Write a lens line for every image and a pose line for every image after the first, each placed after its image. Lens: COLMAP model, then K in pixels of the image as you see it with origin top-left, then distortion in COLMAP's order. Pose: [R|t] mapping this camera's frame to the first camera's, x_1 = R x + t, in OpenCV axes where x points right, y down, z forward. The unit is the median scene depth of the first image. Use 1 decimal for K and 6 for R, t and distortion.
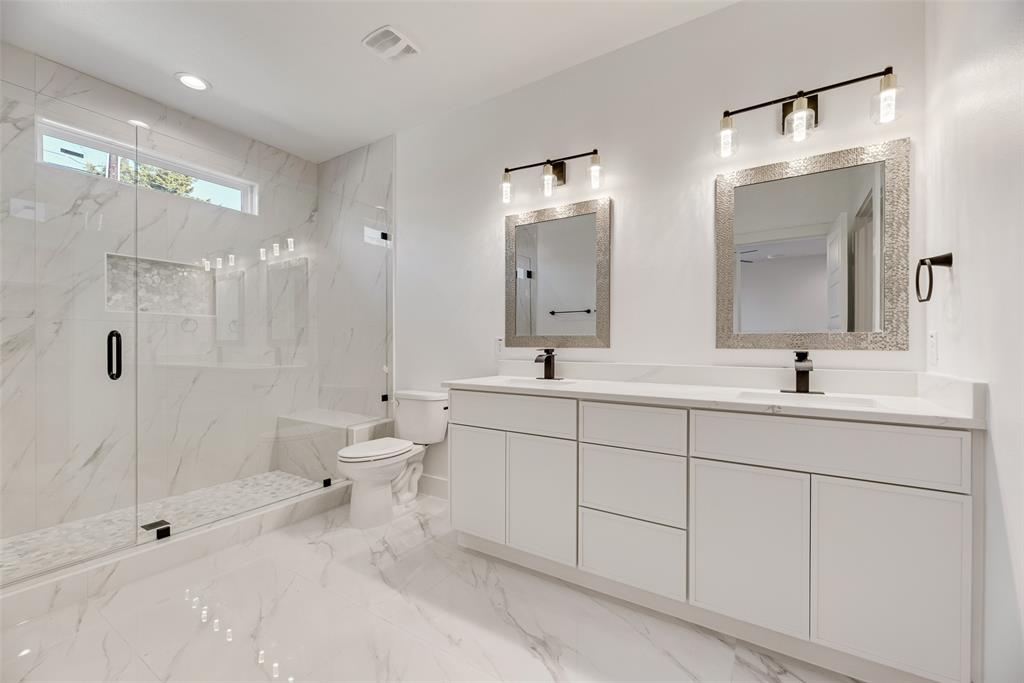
lens RADIAL K [[419.8, 0, 512.6], [0, 419.8, 347.9], [0, 0, 1]] dist [0.000385, 0.000051]
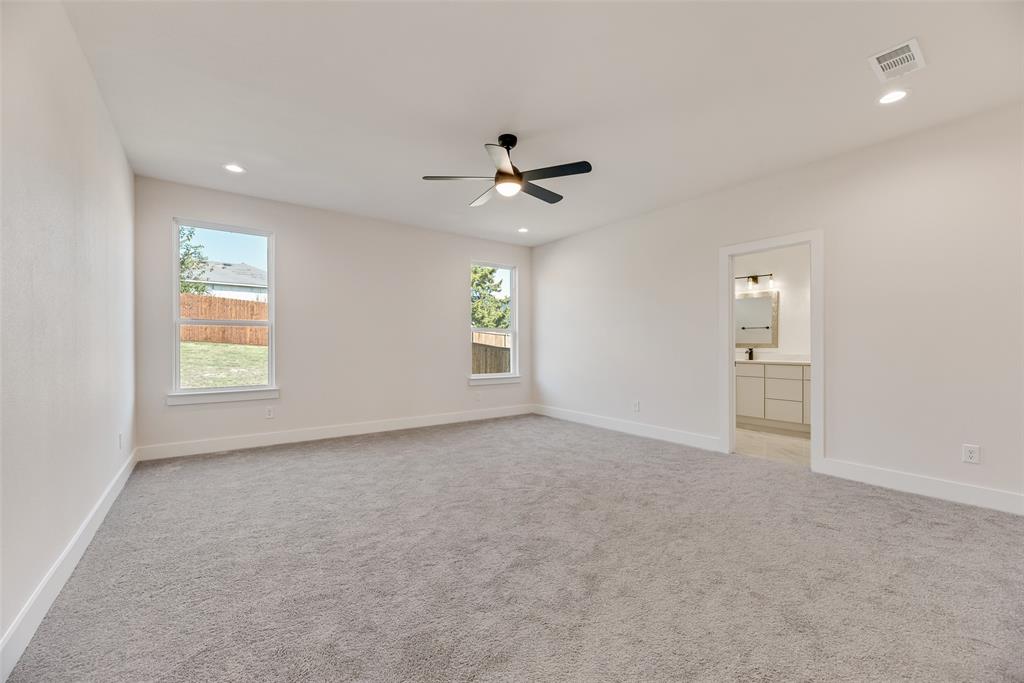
lens RADIAL K [[419.8, 0, 512.6], [0, 419.8, 347.9], [0, 0, 1]] dist [0.000385, 0.000051]
pose [[0.935271, -0.000788, -0.353933, -0.377723], [-0.000187, 0.999996, -0.002720, 0.006883], [0.353933, 0.002610, 0.935267, -1.982733]]
